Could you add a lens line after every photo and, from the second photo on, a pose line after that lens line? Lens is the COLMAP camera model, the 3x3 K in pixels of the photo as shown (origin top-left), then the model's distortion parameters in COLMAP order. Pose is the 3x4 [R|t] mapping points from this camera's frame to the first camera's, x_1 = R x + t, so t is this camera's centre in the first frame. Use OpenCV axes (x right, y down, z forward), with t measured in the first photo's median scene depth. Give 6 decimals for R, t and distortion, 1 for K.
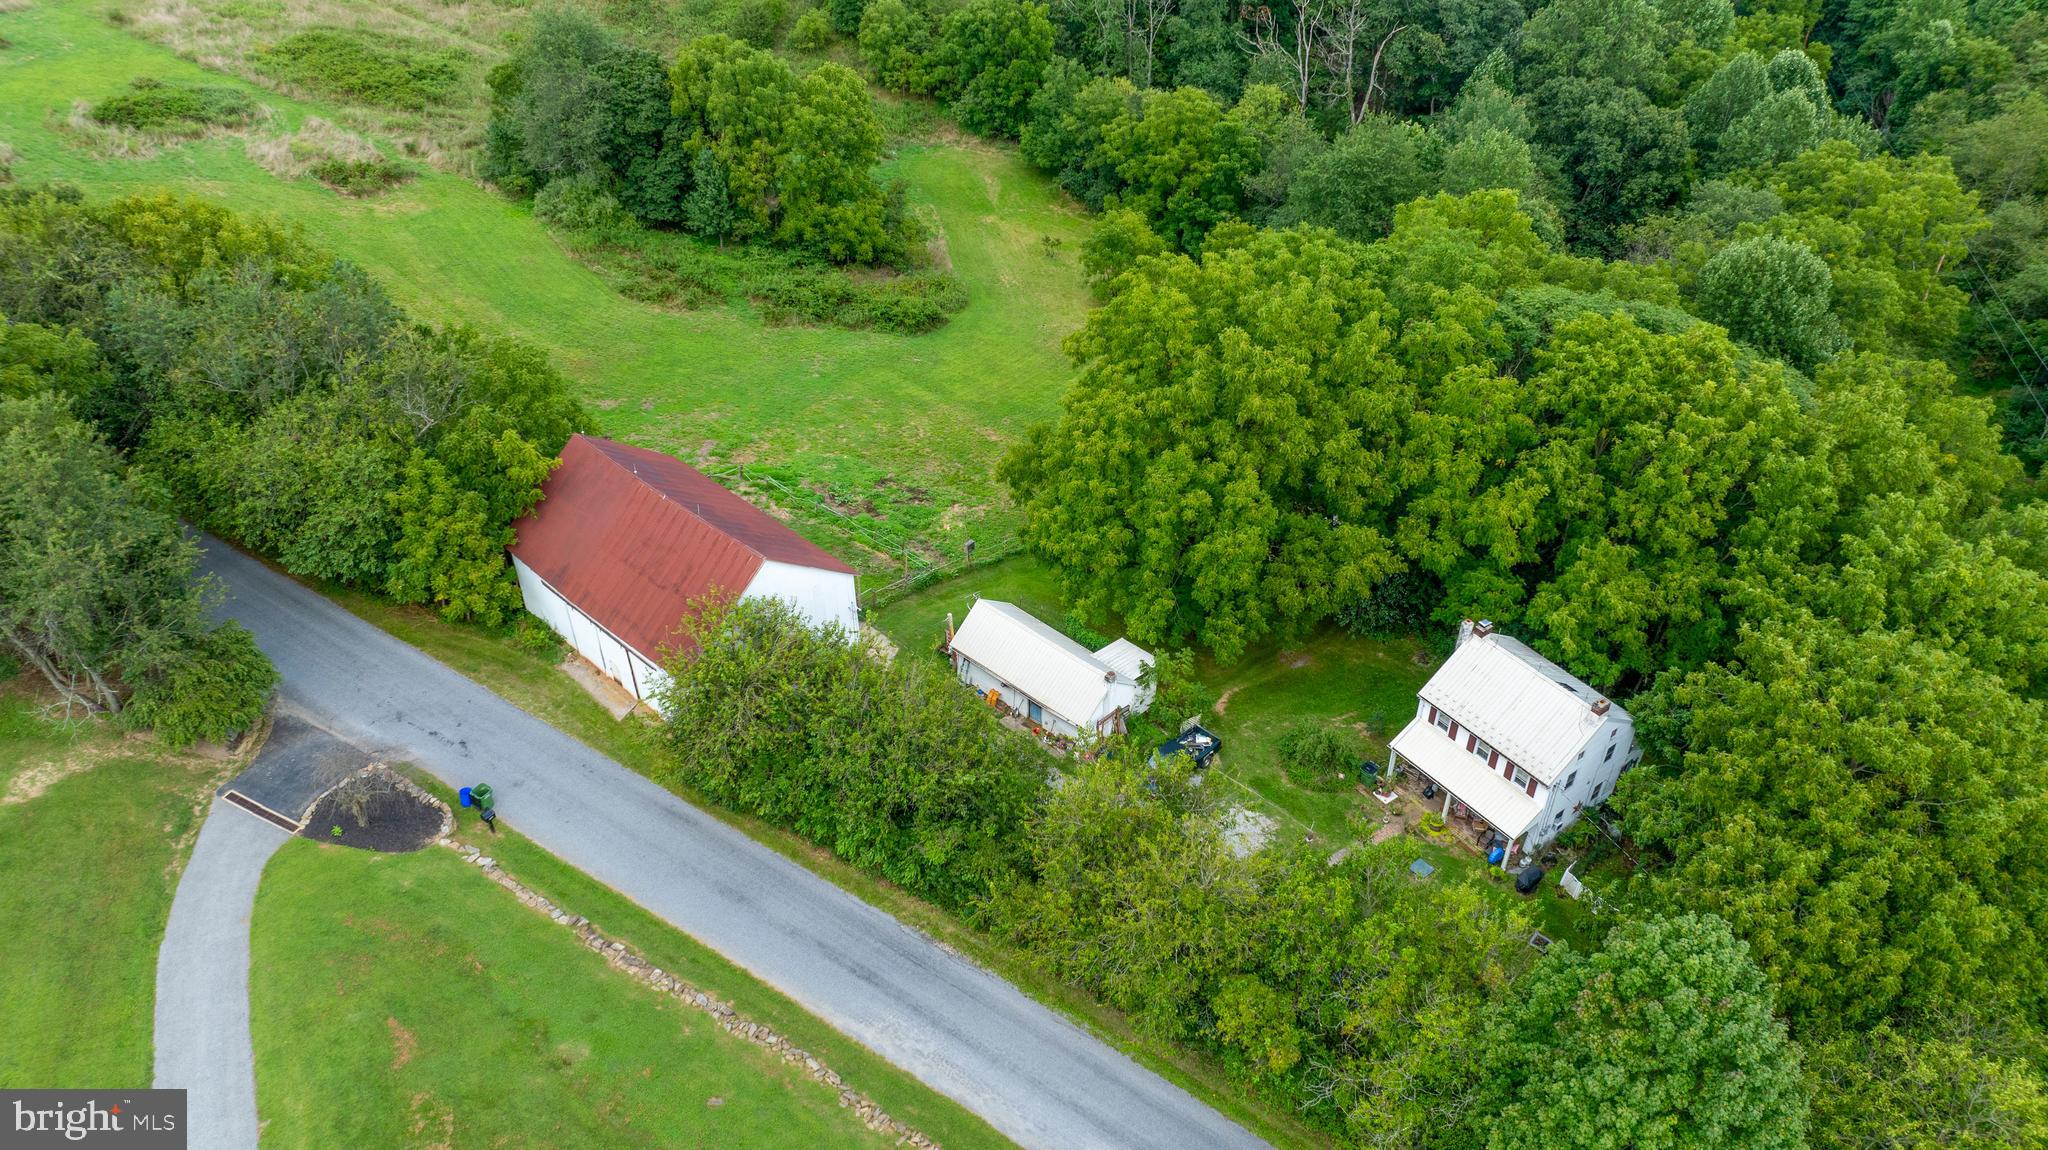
lens RADIAL K [[1407.9, 0, 1027.2], [0, 1407.9, 606.8], [0, 0, 1]] dist [-0.038033, 0.037283]
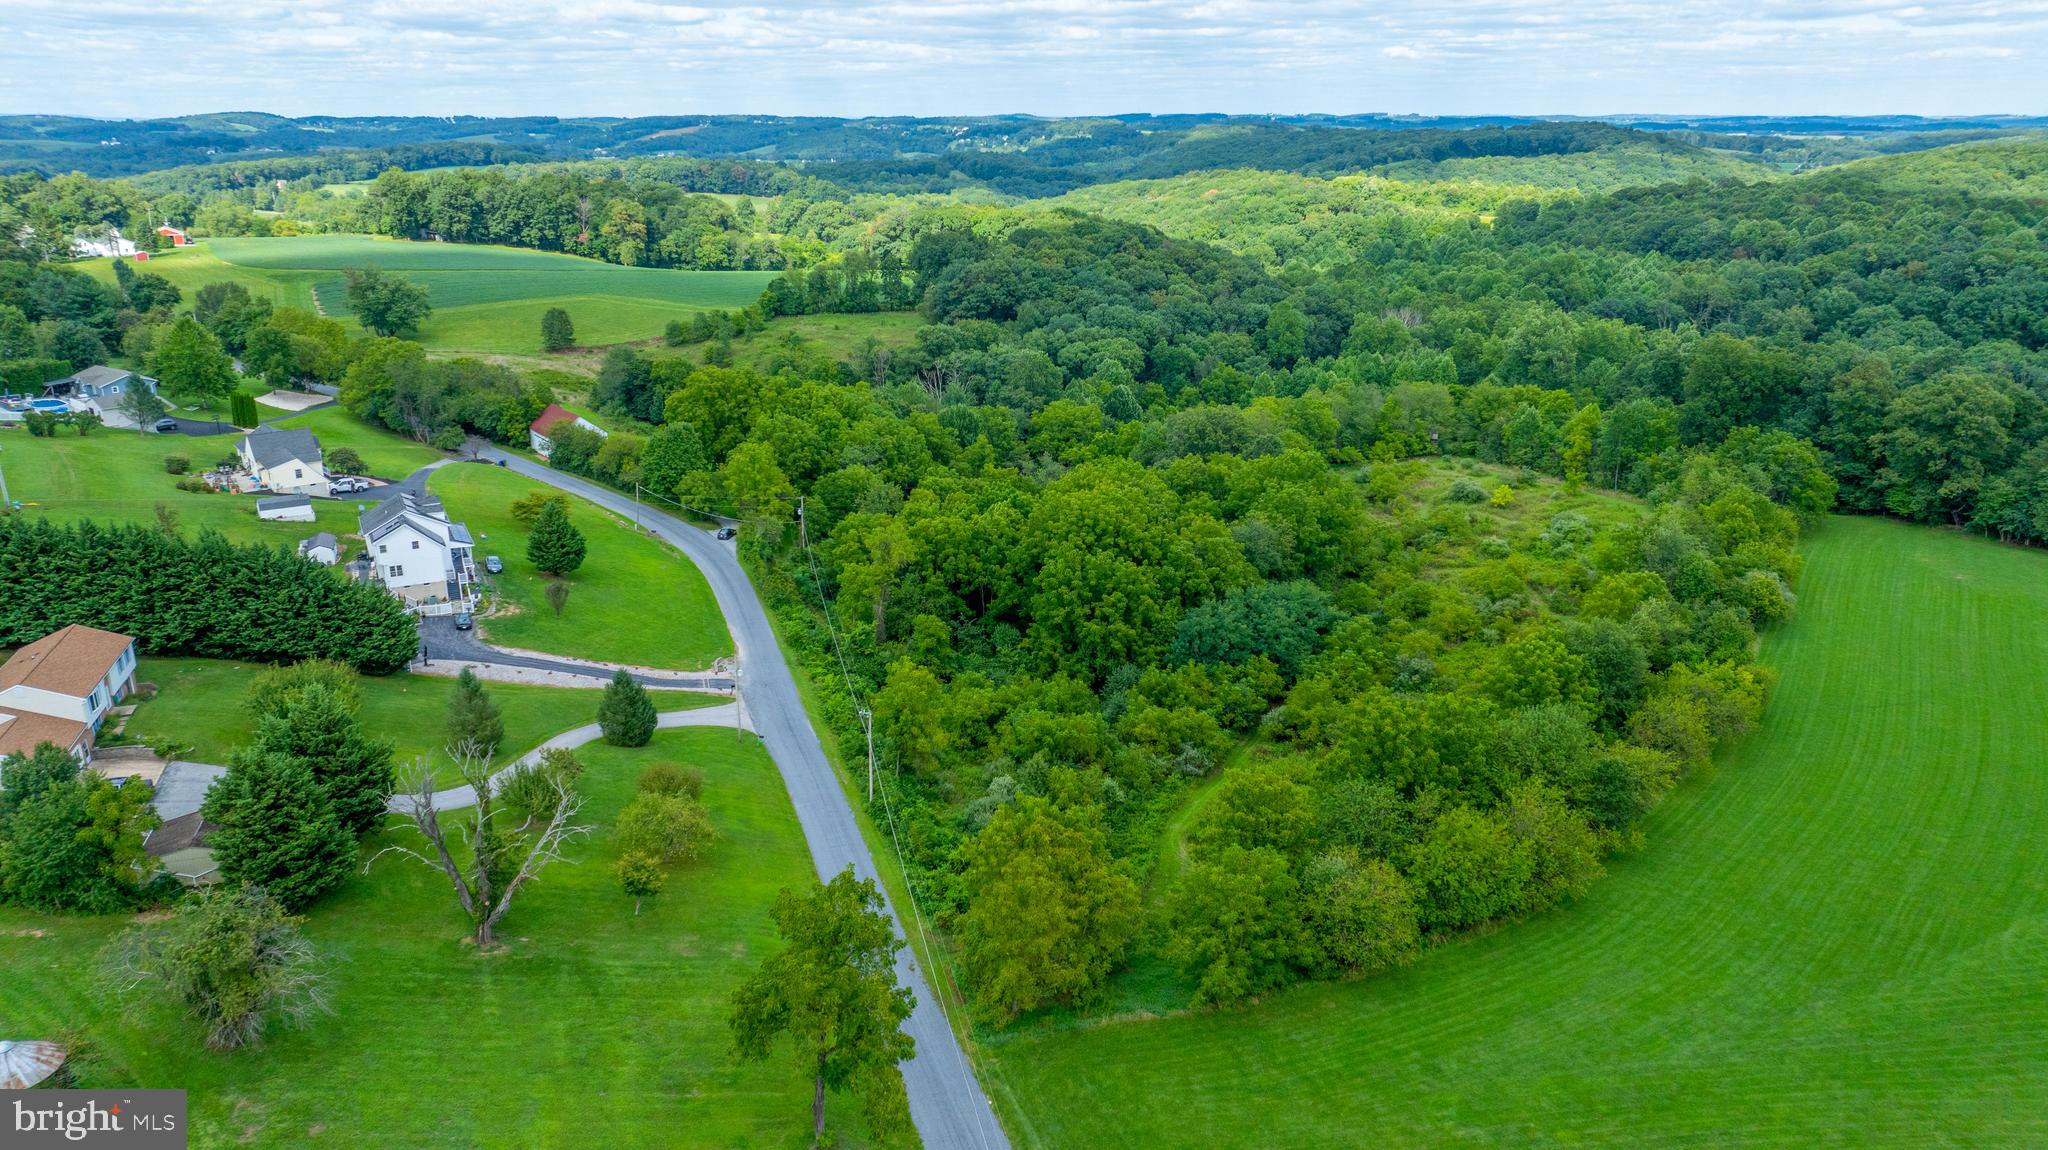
lens RADIAL K [[1437.1, 0, 1033.2], [0, 1437.1, 573.1], [0, 0, 1]] dist [-0.033865, 0.031297]
pose [[0.984347, 0.053187, -0.168024, 1.020832], [-0.111401, 0.926536, -0.359334, 0.966827], [0.136568, 0.372428, 0.917958, -1.387968]]
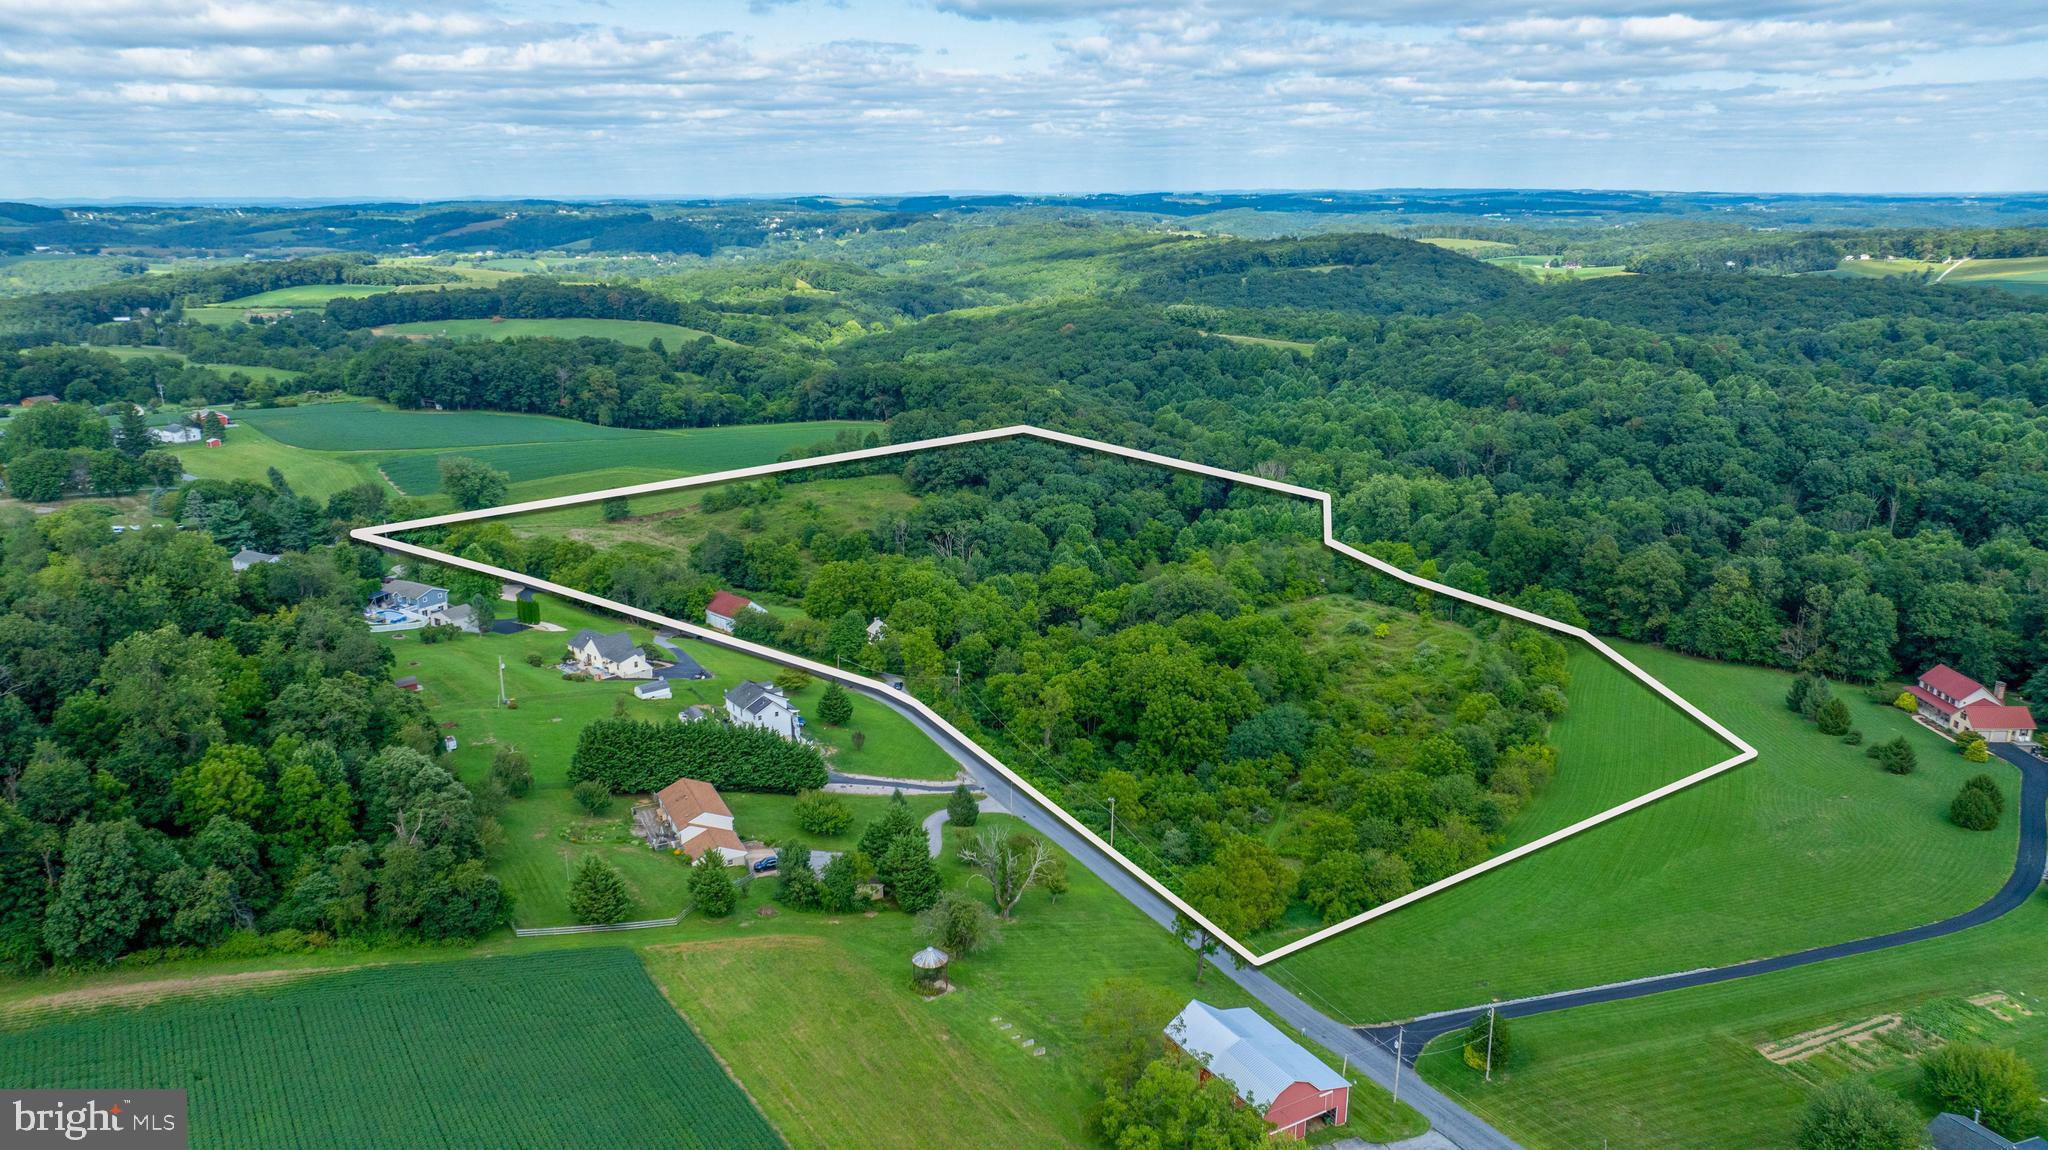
lens RADIAL K [[1437.1, 0, 1033.2], [0, 1437.1, 573.1], [0, 0, 1]] dist [-0.033865, 0.031297]
pose [[0.999316, 0.005324, -0.036583, 0.660906], [-0.019953, 0.910737, -0.412504, 1.262548], [0.031121, 0.412952, 0.910221, -2.445576]]
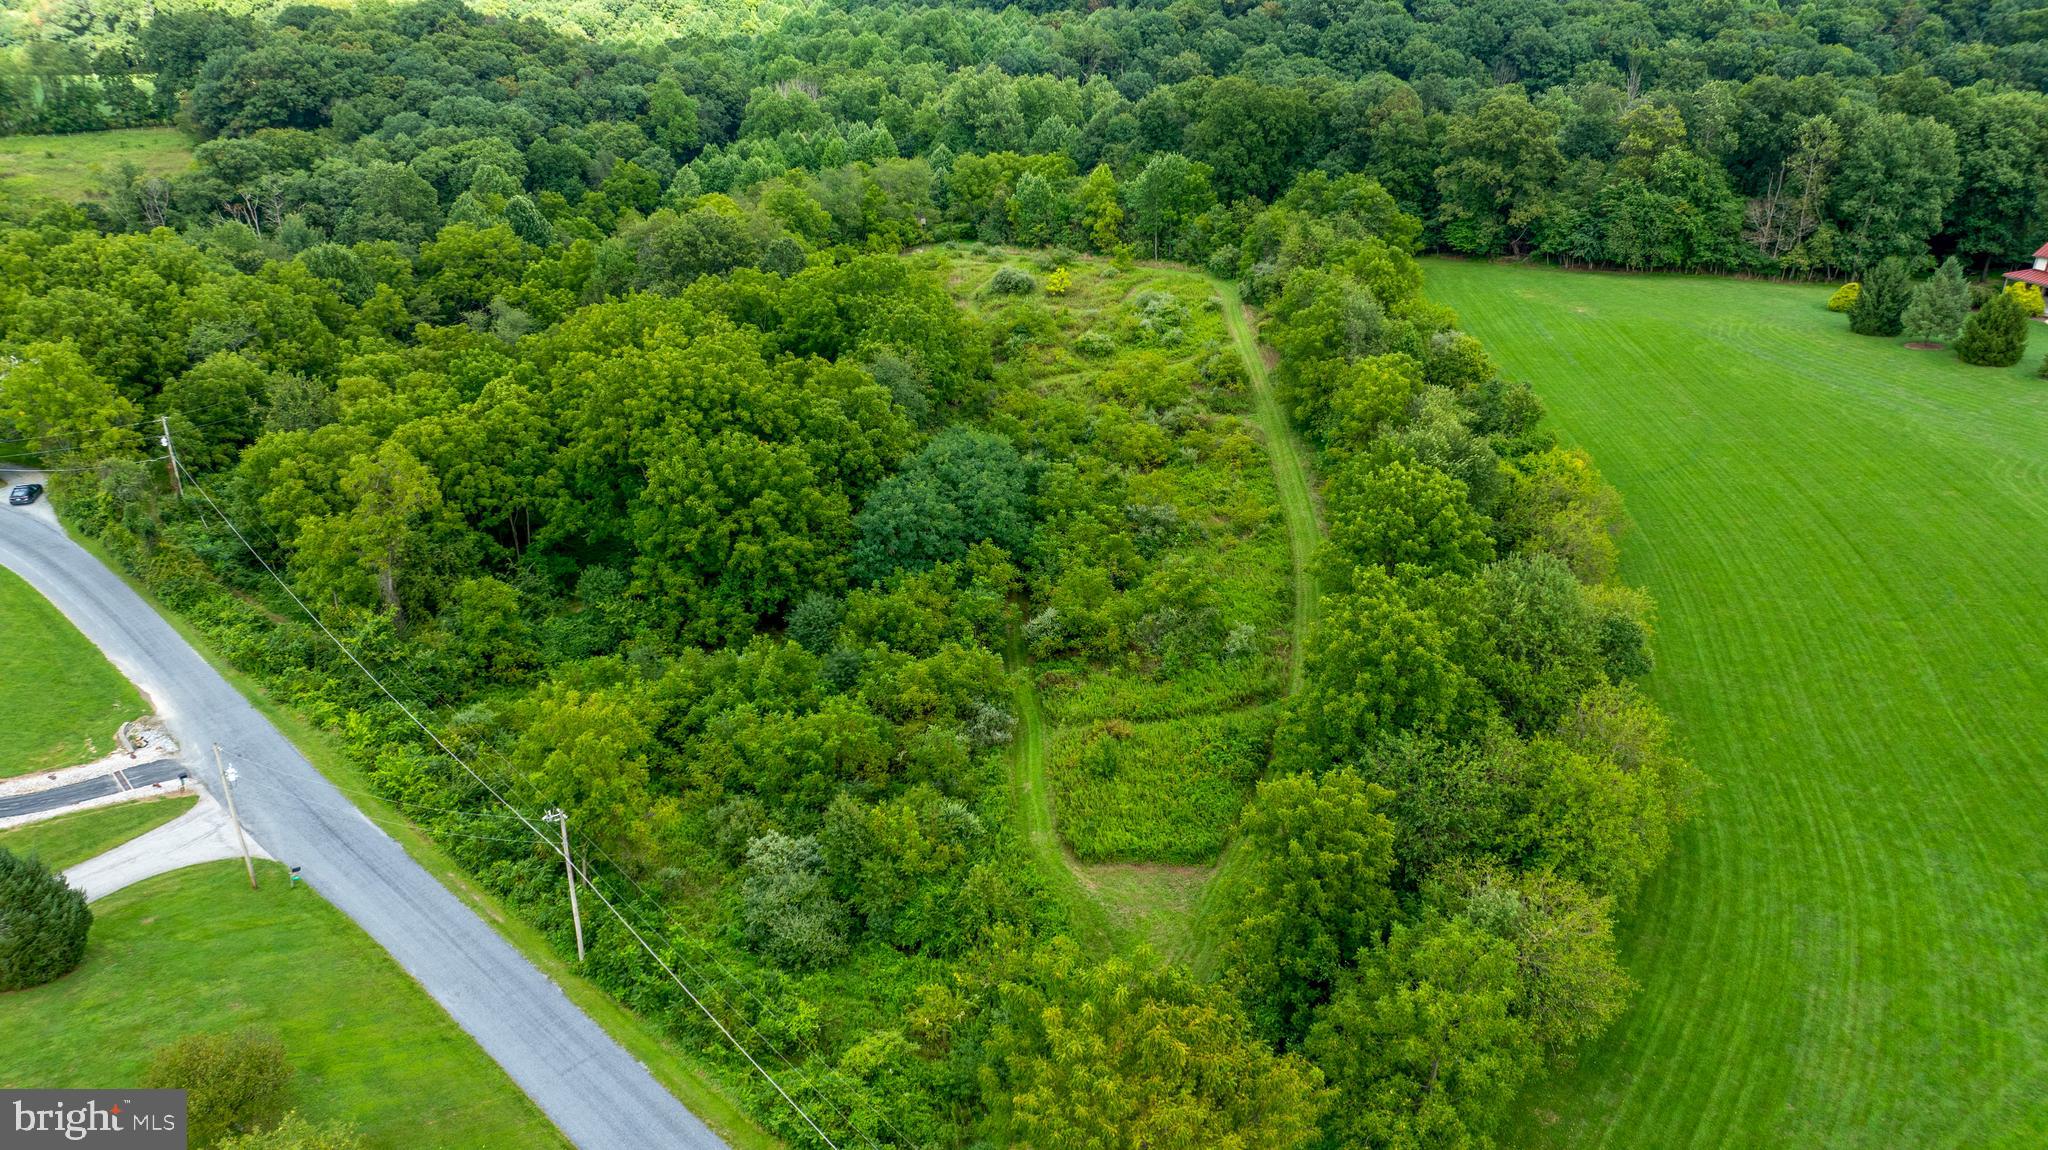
lens RADIAL K [[1437.1, 0, 1033.2], [0, 1437.1, 573.1], [0, 0, 1]] dist [-0.033865, 0.031297]
pose [[0.950490, -0.135991, 0.279418, 0.740326], [0.198510, 0.957500, -0.209256, 0.744709], [-0.239086, 0.254363, 0.937090, -0.982491]]
